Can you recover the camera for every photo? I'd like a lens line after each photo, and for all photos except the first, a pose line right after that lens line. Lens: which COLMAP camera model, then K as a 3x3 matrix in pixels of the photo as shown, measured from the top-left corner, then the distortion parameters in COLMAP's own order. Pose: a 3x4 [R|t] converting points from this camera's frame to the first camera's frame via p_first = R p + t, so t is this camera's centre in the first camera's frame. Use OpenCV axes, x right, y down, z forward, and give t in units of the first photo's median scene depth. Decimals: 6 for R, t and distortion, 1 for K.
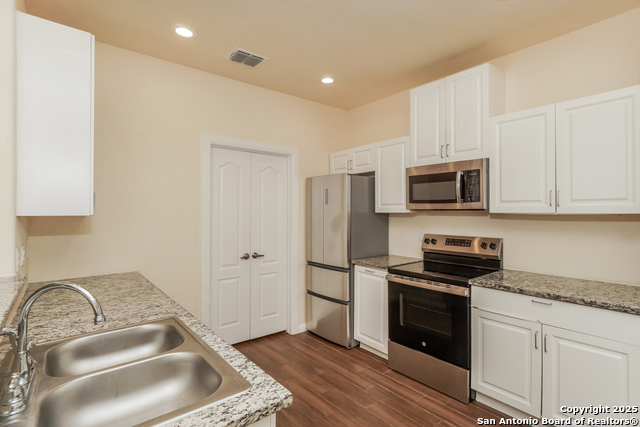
lens RADIAL K [[311.6, 0, 320.0], [0, 311.6, 213.5], [0, 0, 1]] dist [-0.001324, -0.000205]
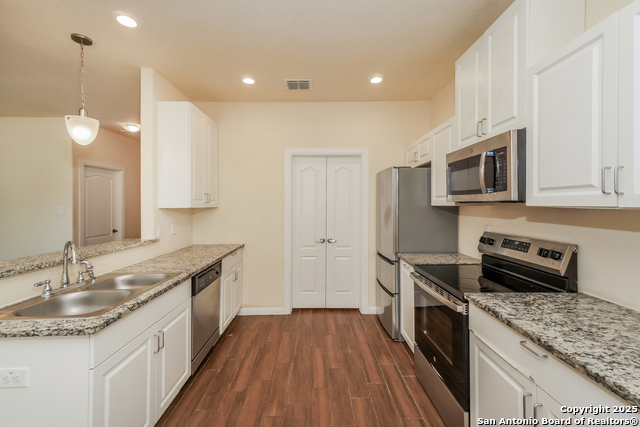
lens RADIAL K [[259.7, 0, 318.4], [0, 259.7, 207.2], [0, 0, 1]] dist [0.028699, -0.000086]
pose [[0.778132, 0.002356, -0.628097, 0.476271], [0.000825, 0.999988, 0.004774, -0.002334], [0.628100, -0.004233, 0.778121, 0.208154]]
